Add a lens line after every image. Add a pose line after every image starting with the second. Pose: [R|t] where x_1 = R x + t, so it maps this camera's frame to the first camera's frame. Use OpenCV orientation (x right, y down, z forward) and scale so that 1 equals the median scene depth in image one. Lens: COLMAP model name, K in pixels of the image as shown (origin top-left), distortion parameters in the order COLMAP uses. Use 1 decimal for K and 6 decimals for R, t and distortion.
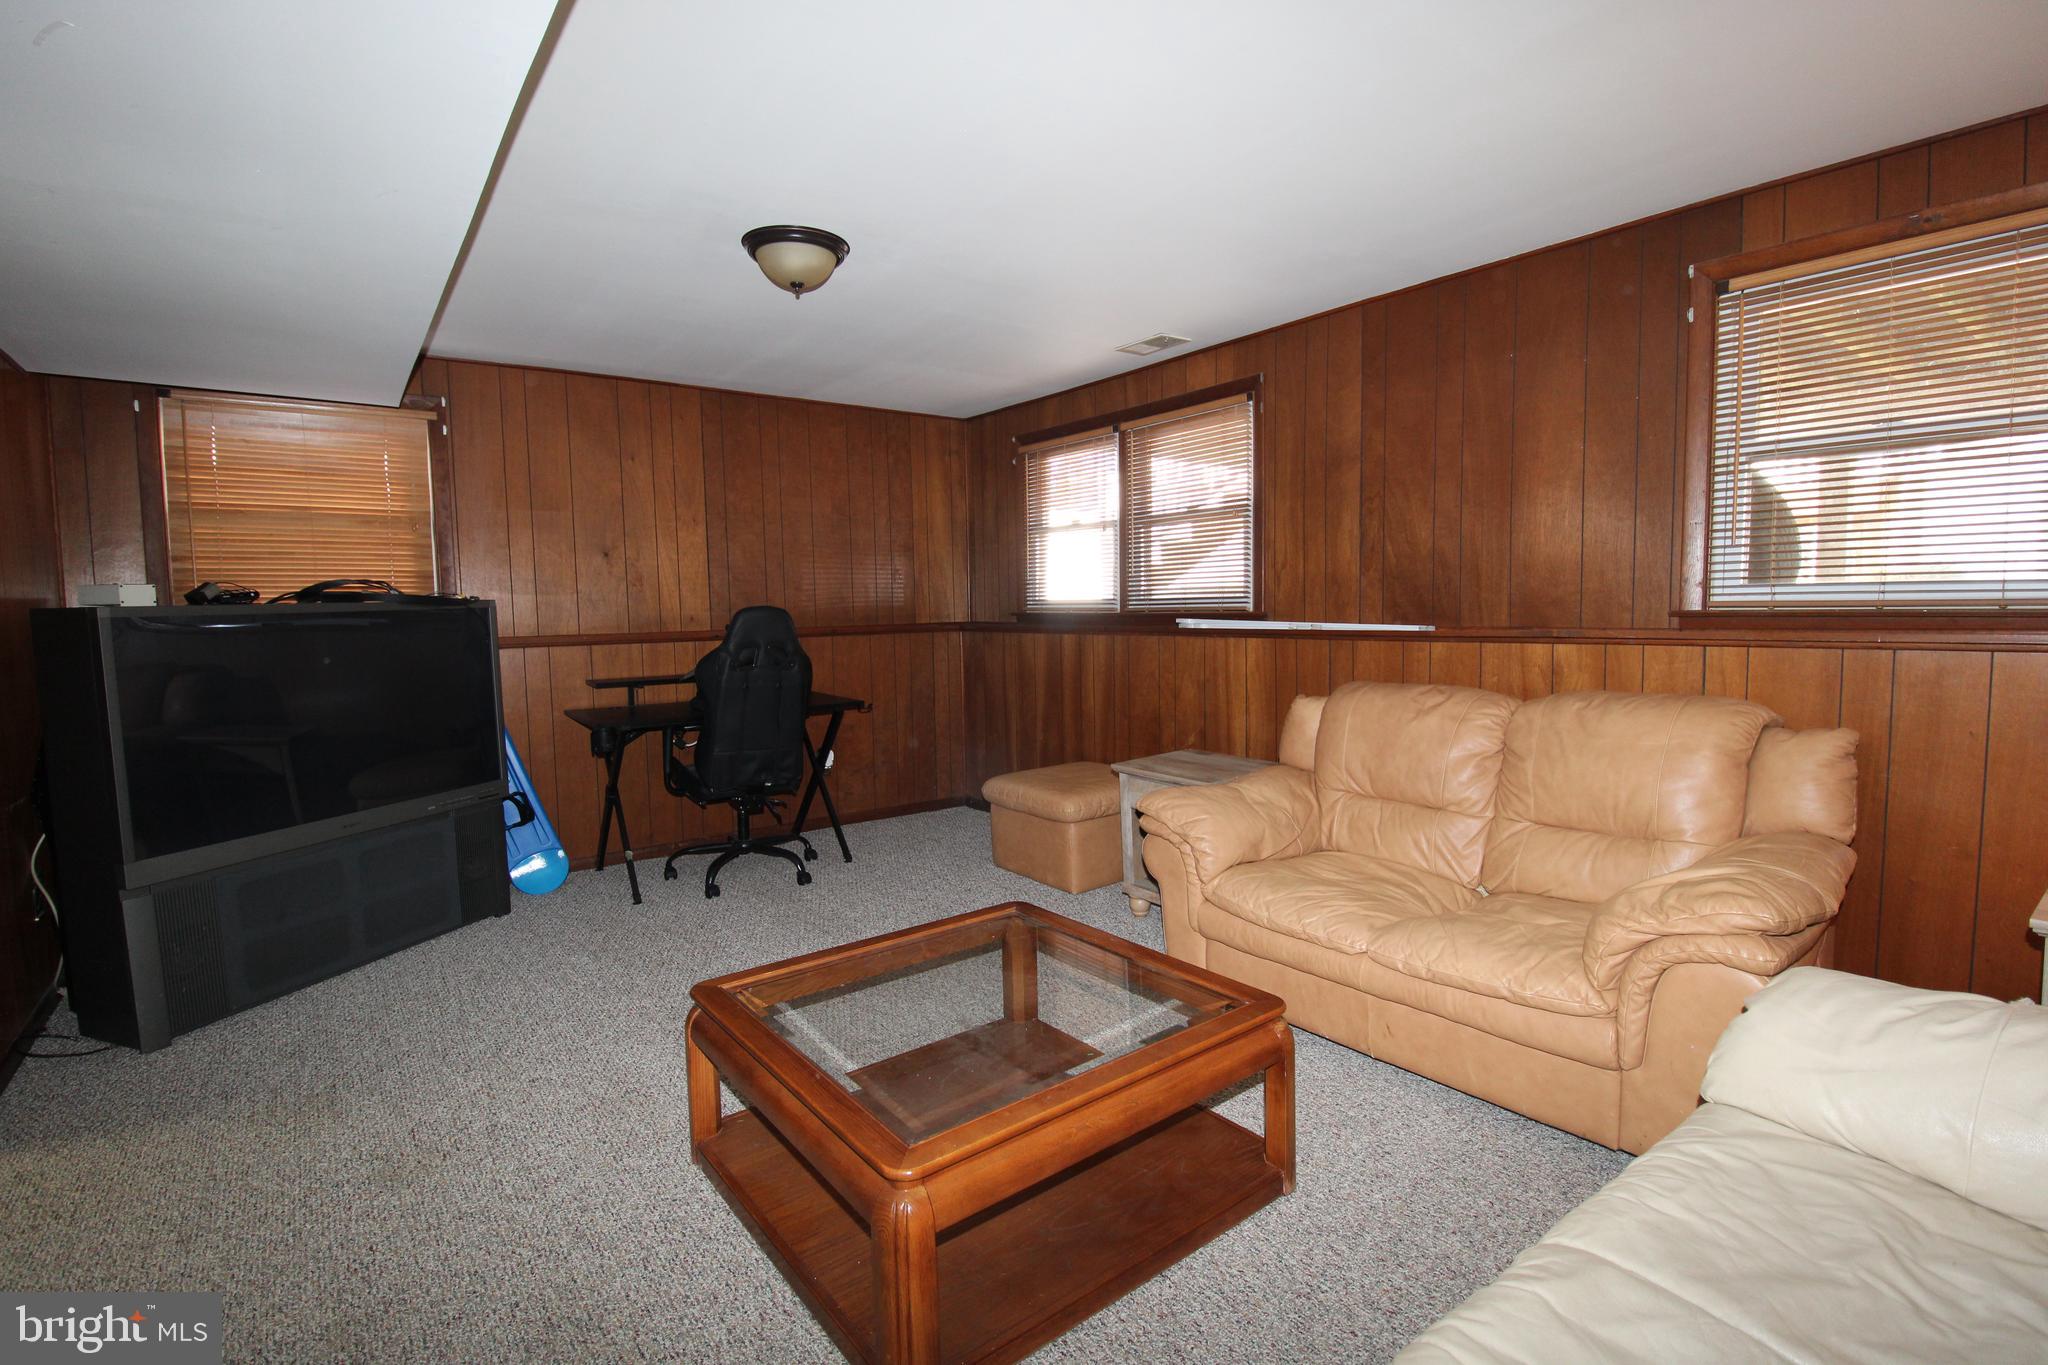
lens RADIAL K [[958.7, 0, 1035.7], [0, 958.7, 680.1], [0, 0, 1]] dist [-0.011647, -0.008801]
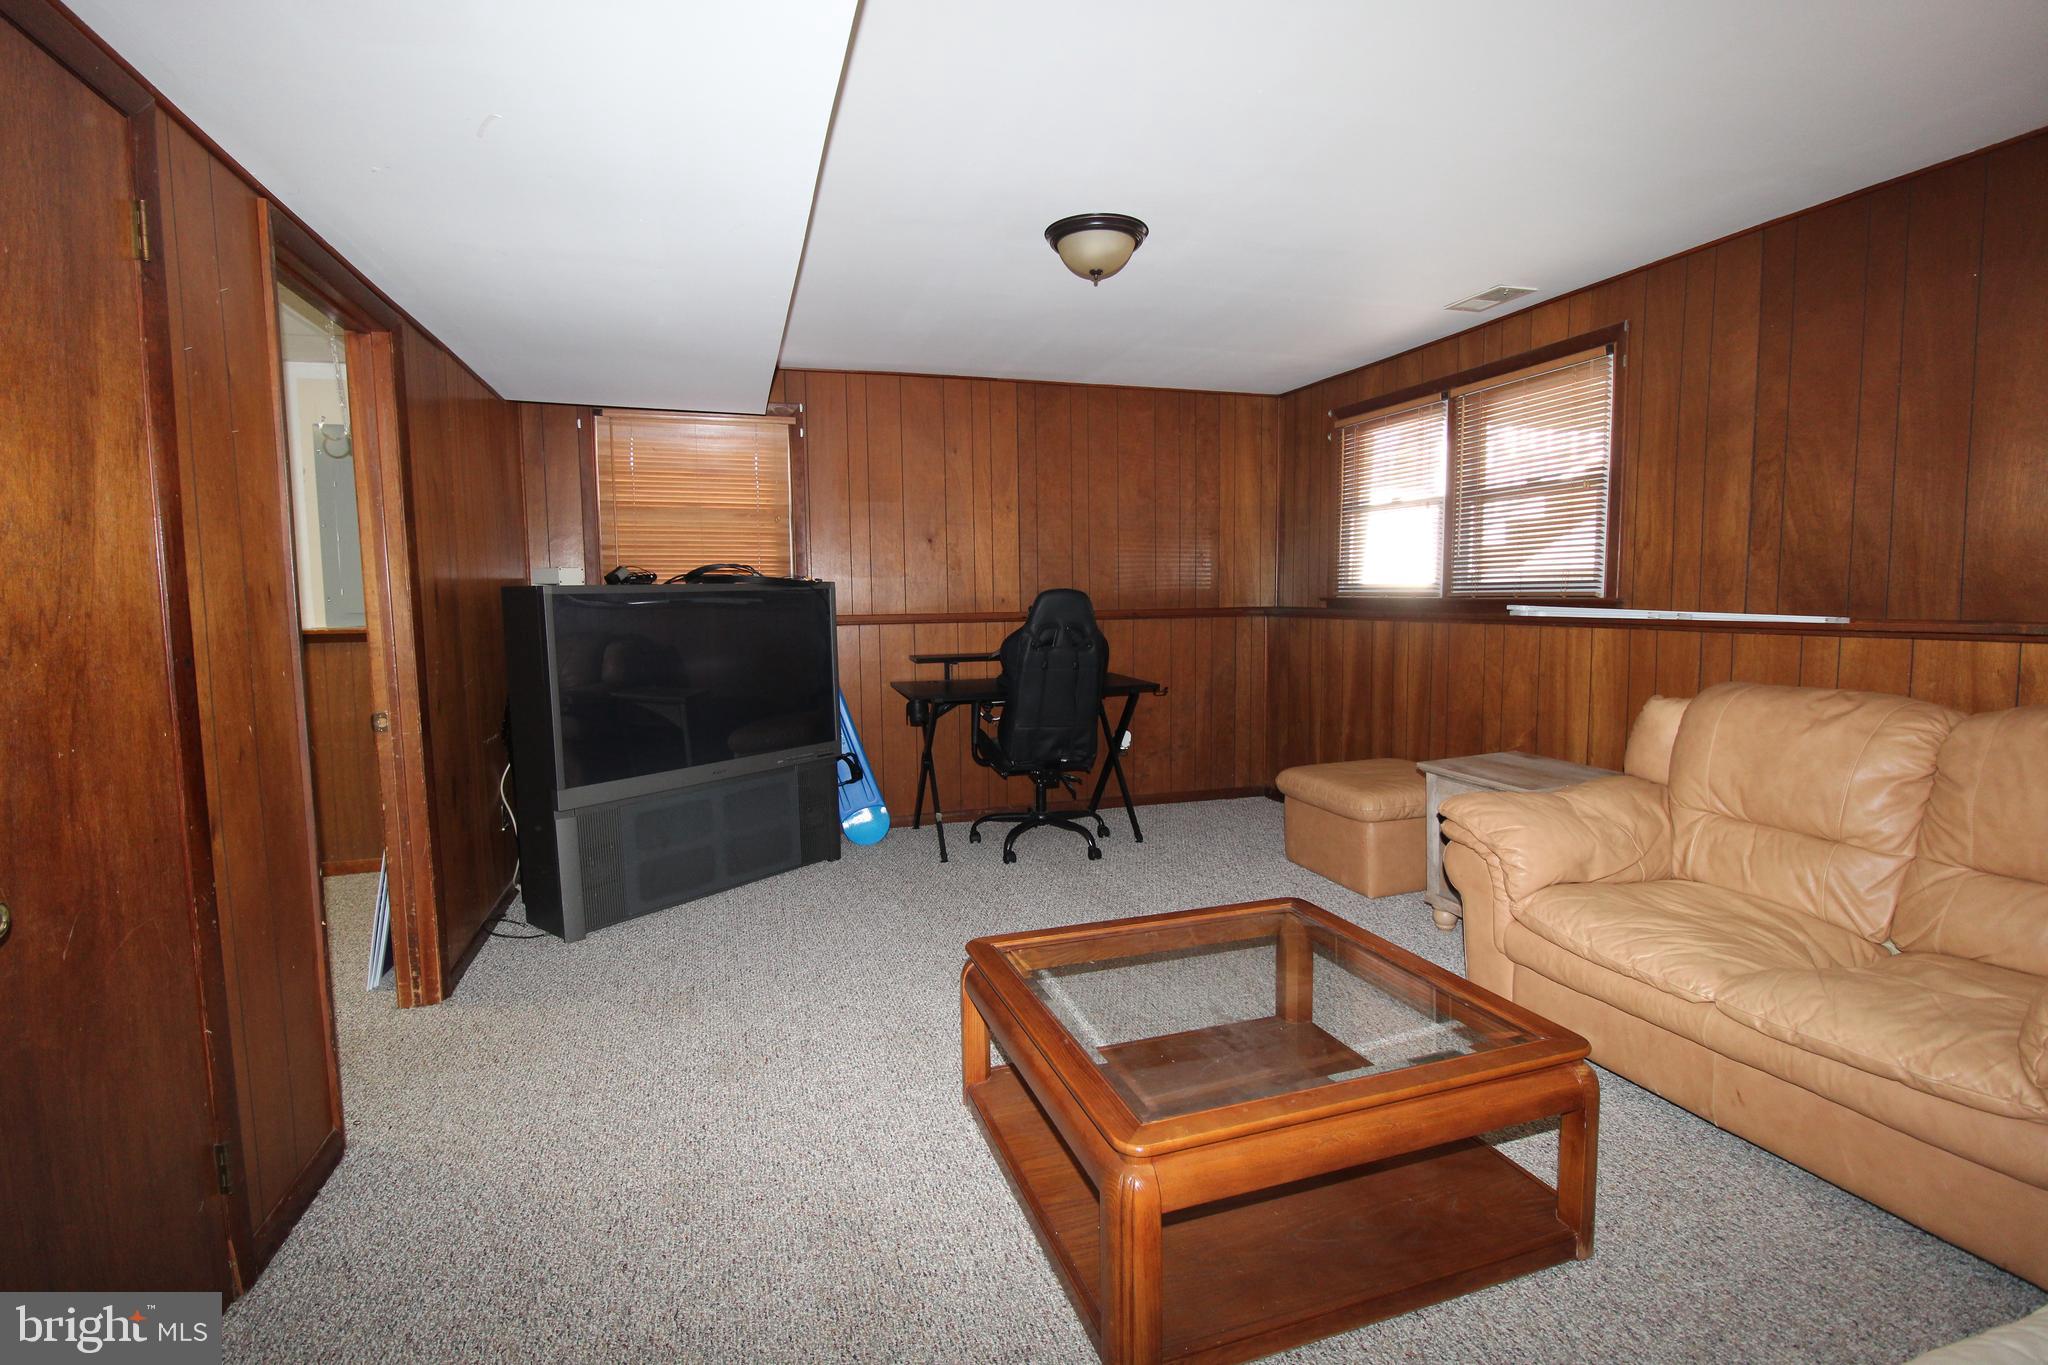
lens RADIAL K [[958.7, 0, 1018.9], [0, 958.7, 686.8], [0, 0, 1]] dist [-0.011647, -0.008801]
pose [[0.940680, 0.038629, -0.337089, 0.028802], [-0.030772, 0.999117, 0.028622, 0.000865], [0.337897, -0.016551, 0.941038, 0.005905]]
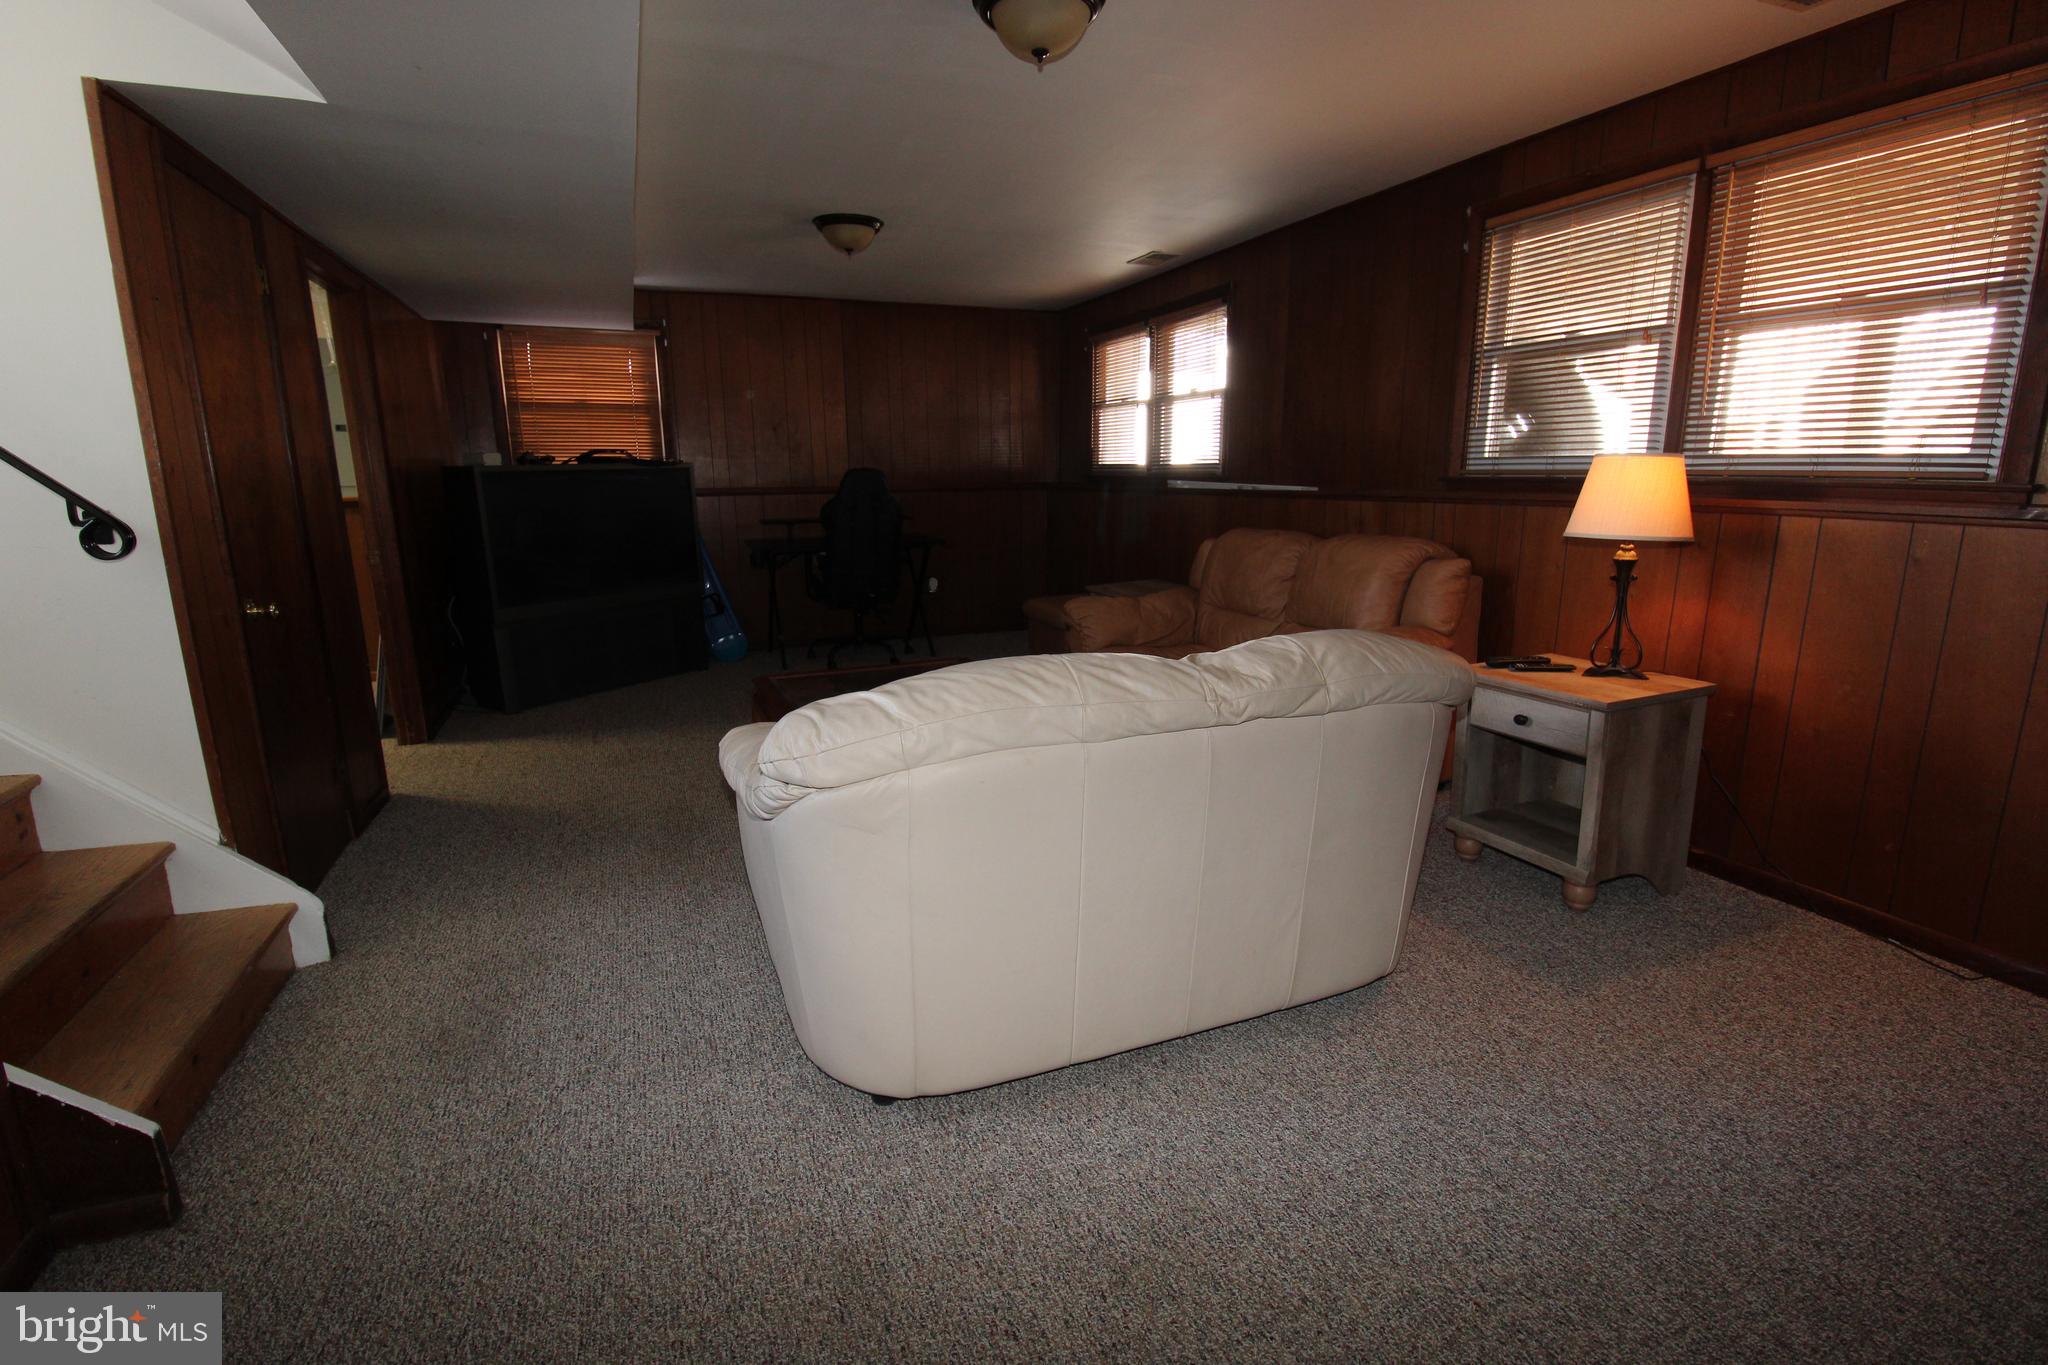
lens RADIAL K [[958.7, 0, 1028.4], [0, 958.7, 685.7], [0, 0, 1]] dist [-0.011647, -0.008801]
pose [[0.966609, 0.063541, -0.248254, 0.404338], [-0.026665, 0.988452, 0.149170, 0.029627], [0.254865, -0.137569, 0.957141, -0.425894]]
